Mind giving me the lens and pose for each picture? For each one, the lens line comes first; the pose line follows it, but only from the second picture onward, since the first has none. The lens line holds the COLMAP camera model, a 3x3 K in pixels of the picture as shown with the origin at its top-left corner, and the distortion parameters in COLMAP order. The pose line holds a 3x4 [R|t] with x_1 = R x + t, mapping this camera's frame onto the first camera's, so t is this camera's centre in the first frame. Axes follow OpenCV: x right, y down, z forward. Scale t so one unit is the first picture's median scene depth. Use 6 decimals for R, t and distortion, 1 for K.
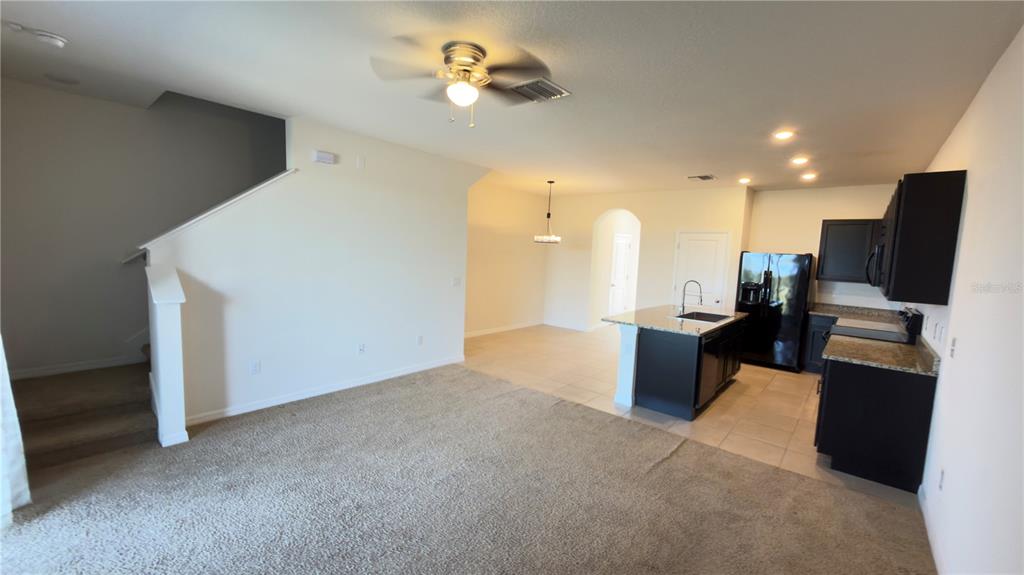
lens RADIAL K [[408.2, 0, 513.8], [0, 408.2, 289.7], [0, 0, 1]] dist [-0.000842, -0.000111]
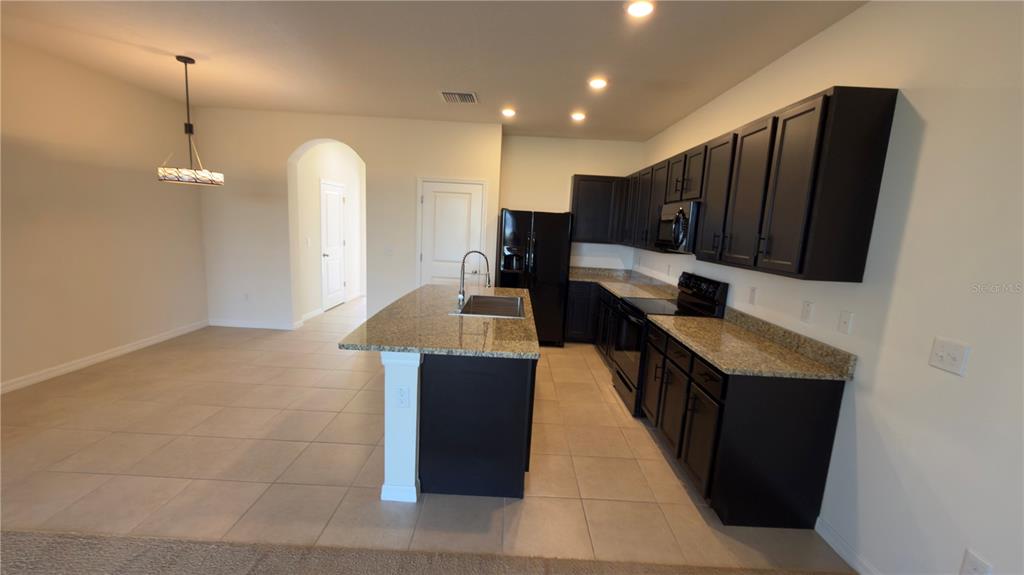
lens RADIAL K [[408.2, 0, 513.8], [0, 408.2, 289.7], [0, 0, 1]] dist [-0.000842, -0.000111]
pose [[0.764270, -0.104970, 0.636296, 0.059348], [0.042042, 0.992675, 0.113265, -0.027744], [-0.643525, -0.059813, 0.763085, 0.401270]]
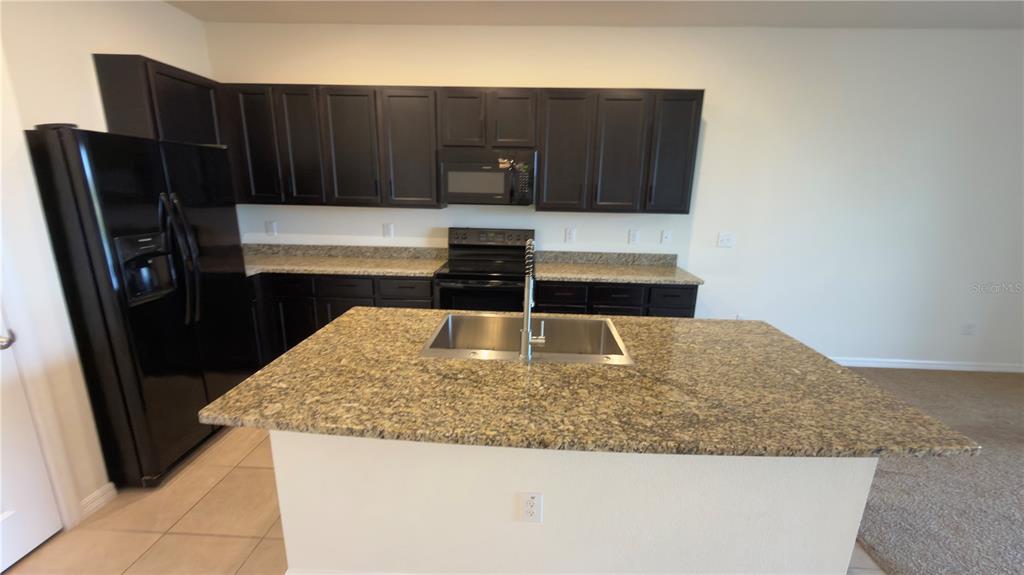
lens RADIAL K [[408.2, 0, 513.8], [0, 408.2, 289.7], [0, 0, 1]] dist [-0.000842, -0.000111]
pose [[-0.613992, -0.245566, 0.750141, 0.175927], [0.026019, 0.943559, 0.330180, -0.079598], [-0.788883, 0.222246, -0.572949, 1.039018]]
